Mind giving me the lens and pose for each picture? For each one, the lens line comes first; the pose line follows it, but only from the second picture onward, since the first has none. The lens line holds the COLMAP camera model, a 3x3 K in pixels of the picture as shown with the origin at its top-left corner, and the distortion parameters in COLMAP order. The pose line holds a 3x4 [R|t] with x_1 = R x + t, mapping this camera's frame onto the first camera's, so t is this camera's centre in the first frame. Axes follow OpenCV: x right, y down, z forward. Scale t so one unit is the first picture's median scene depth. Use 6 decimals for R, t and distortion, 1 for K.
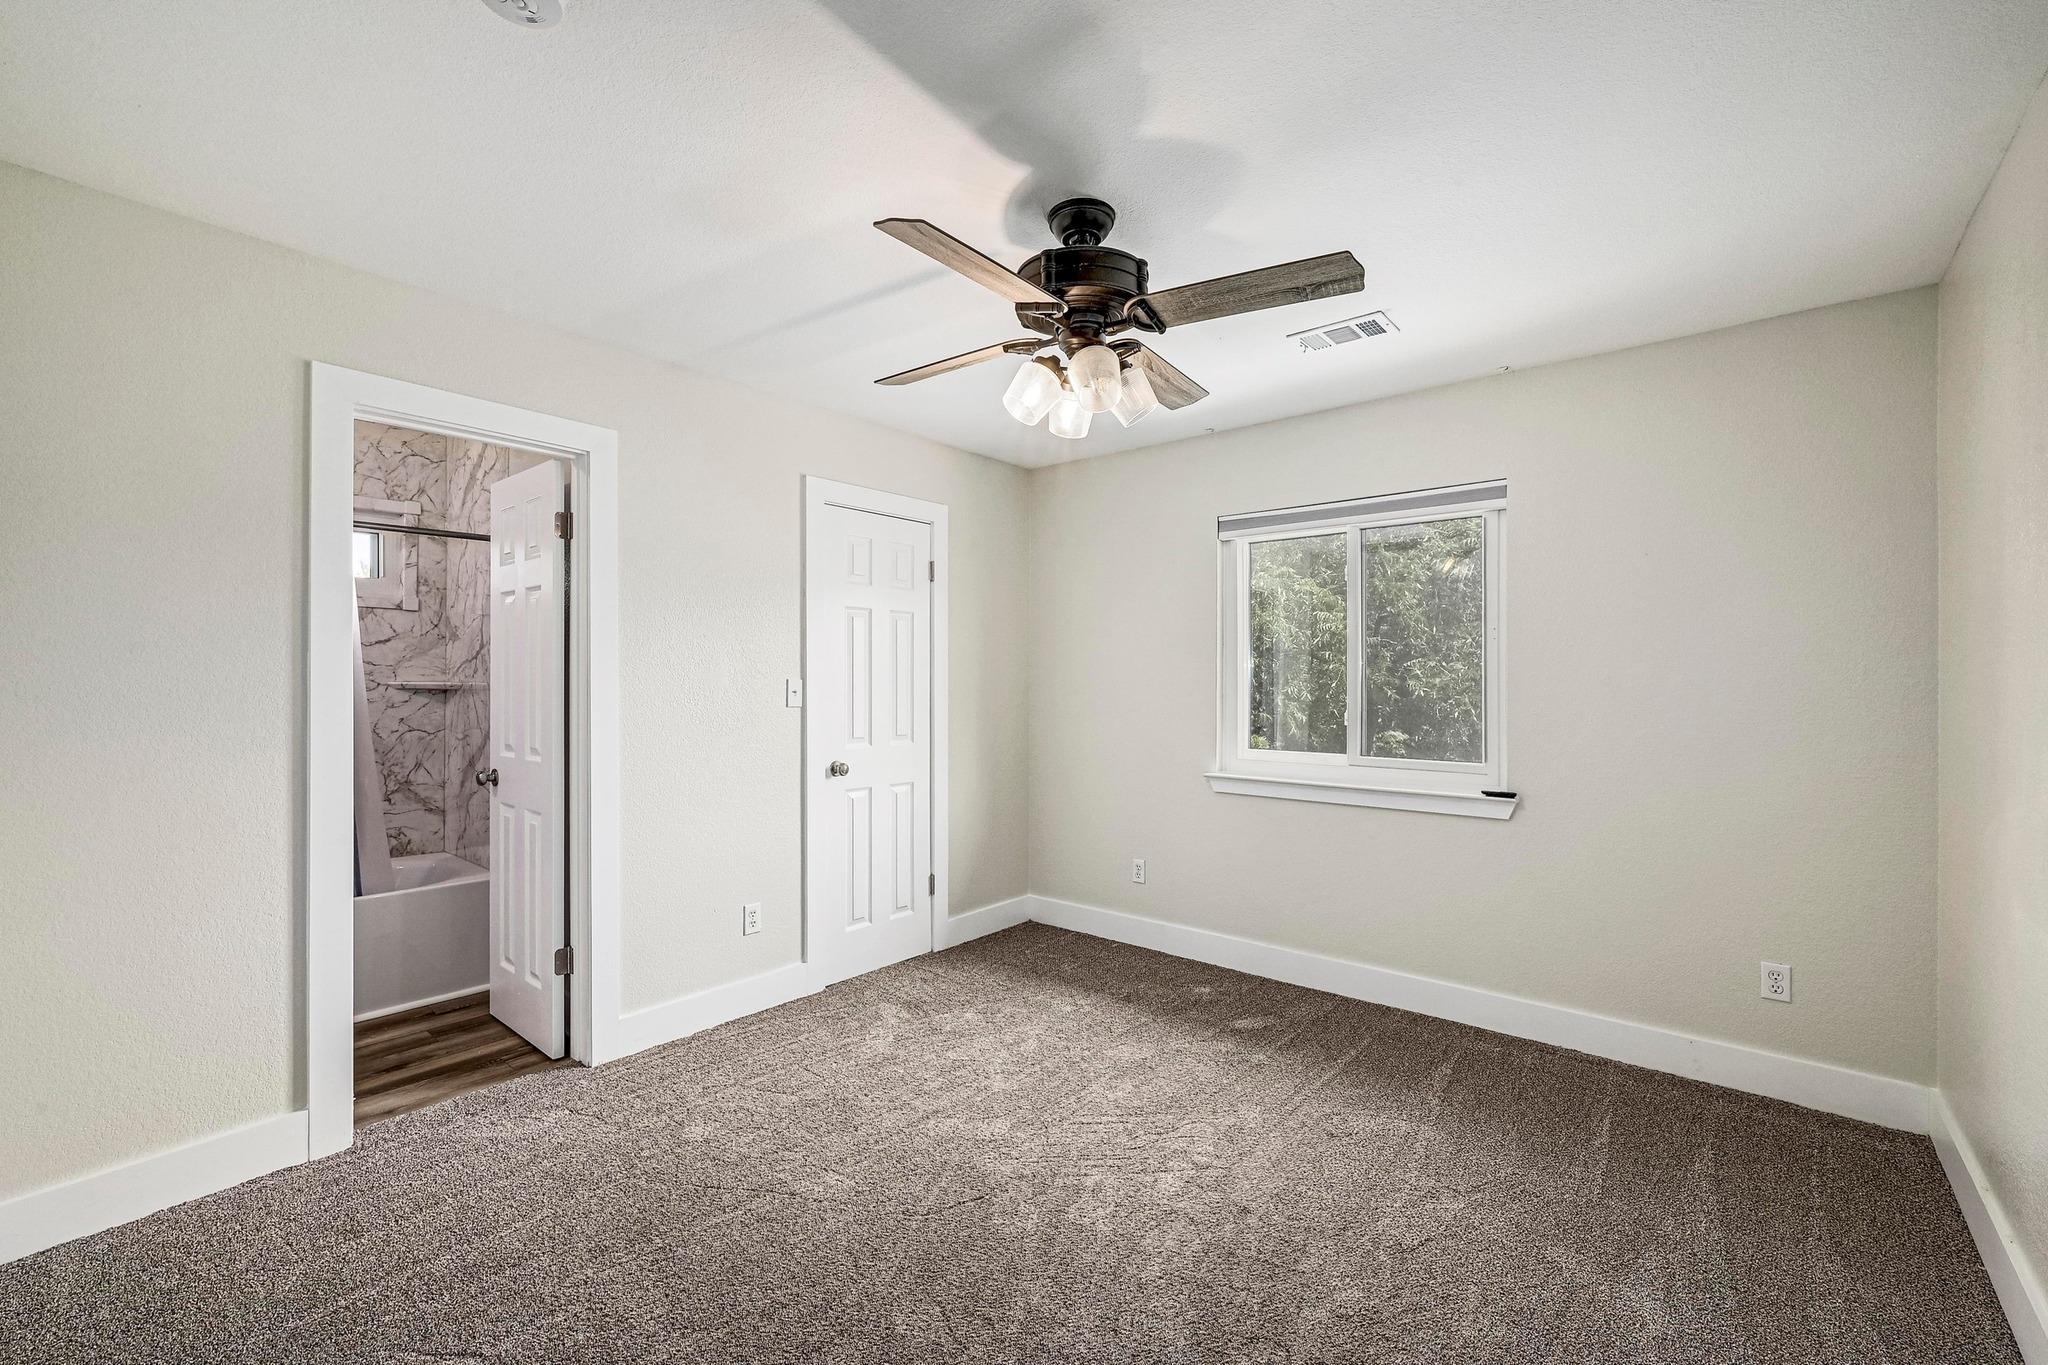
lens RADIAL K [[816.2, 0, 1024.0], [0, 816.2, 682.5], [0, 0, 1]] dist [-0.001305, -0.000030]
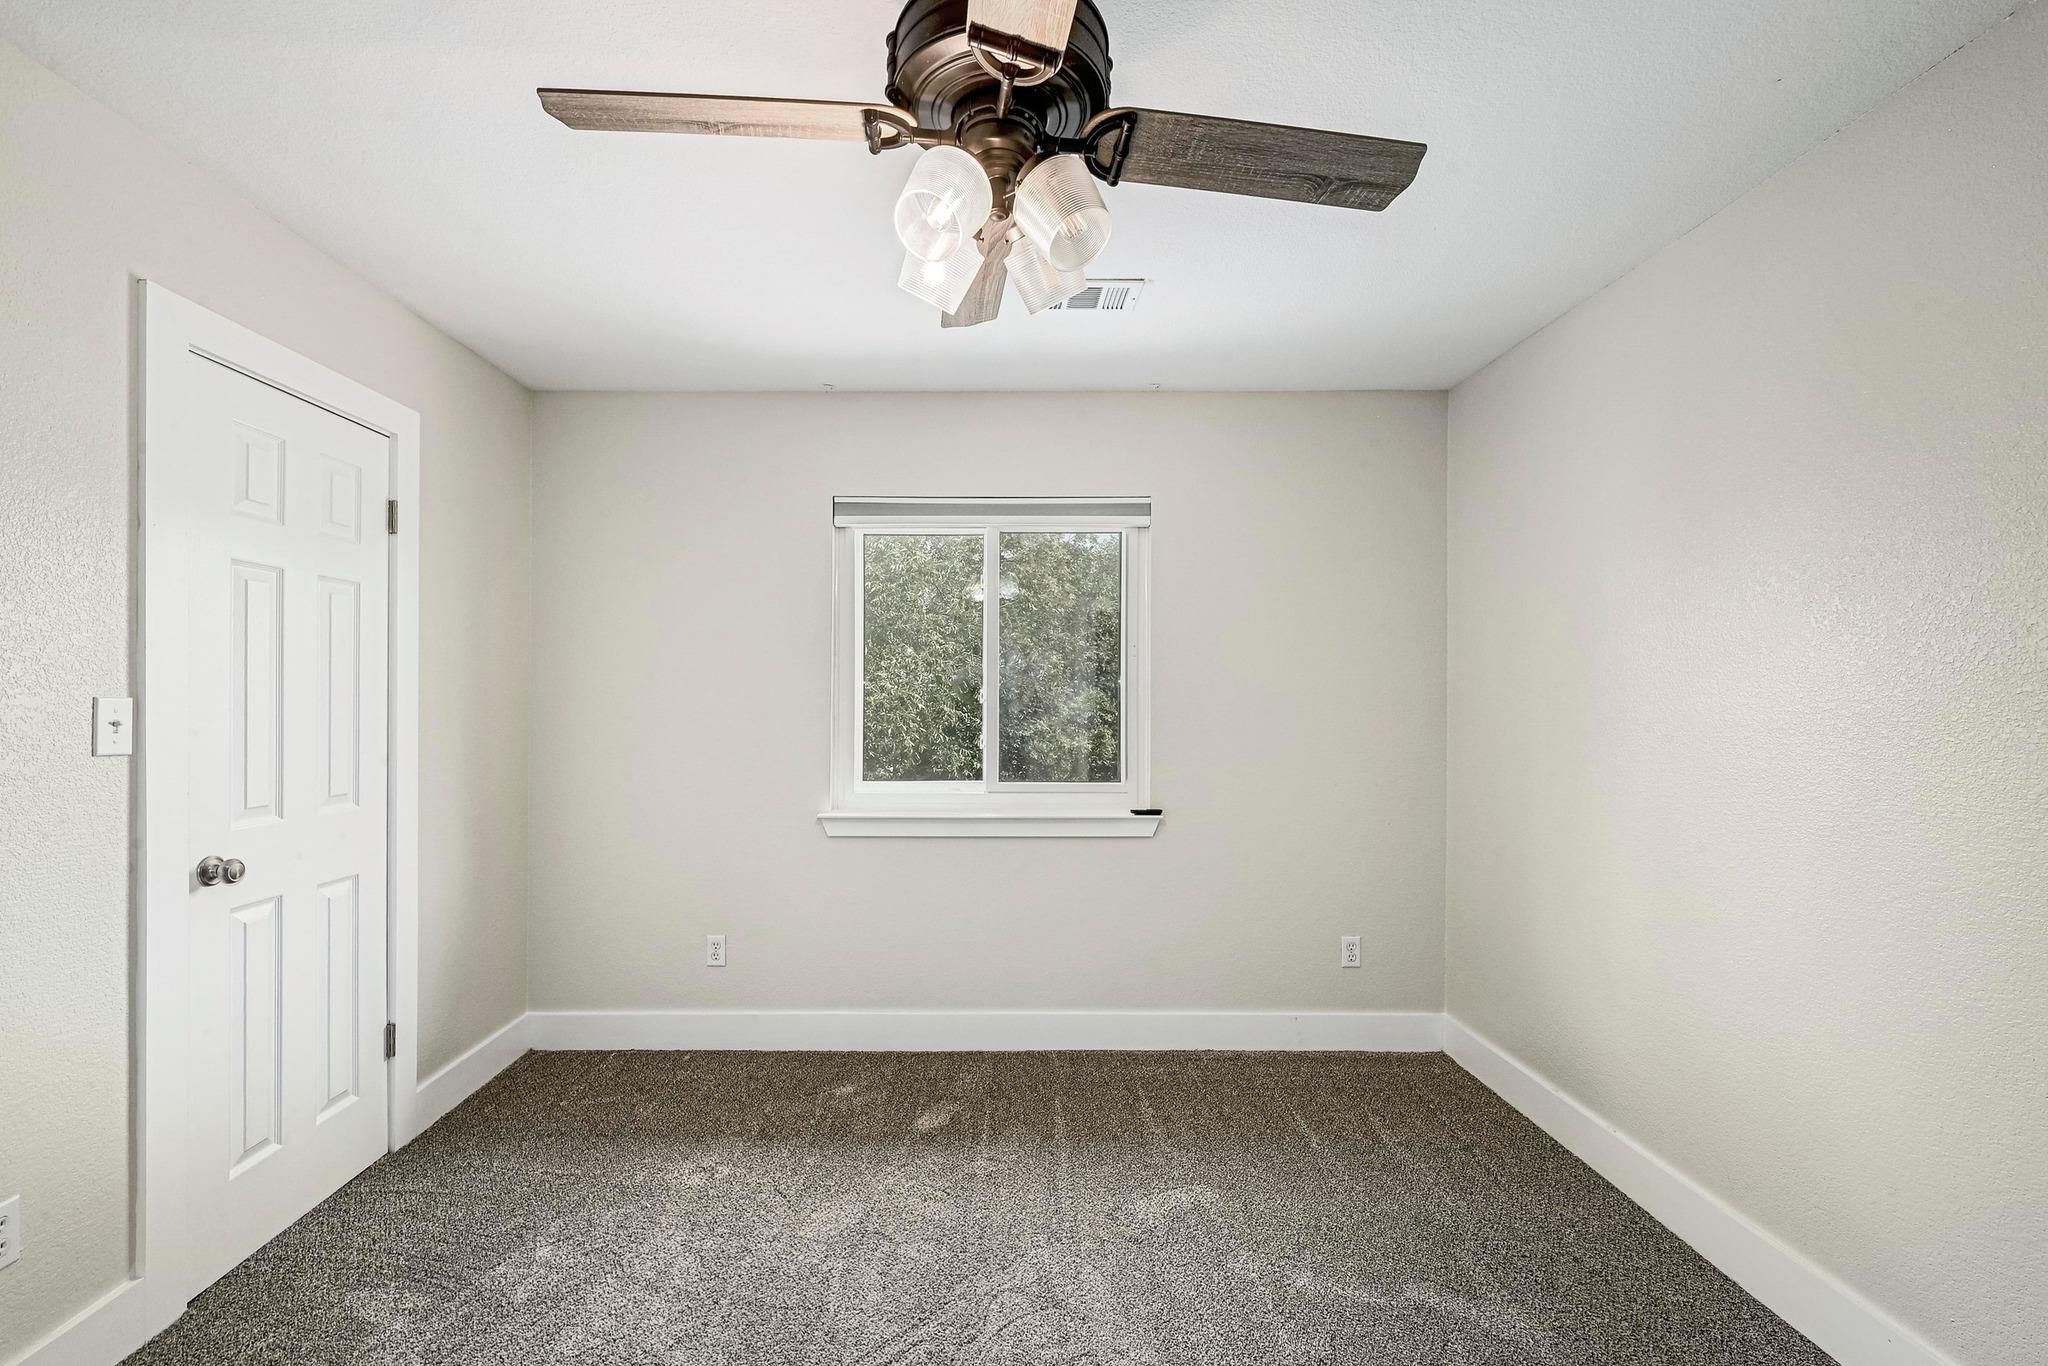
lens RADIAL K [[853.5, 0, 1028.6], [0, 853.5, 699.7], [0, 0, 1]] dist [-0.002352, -0.000296]
pose [[0.772317, -0.002514, 0.635233, -0.173838], [0.003463, 0.999994, -0.000253, -0.000606], [-0.635228, 0.002395, 0.772321, 0.259197]]
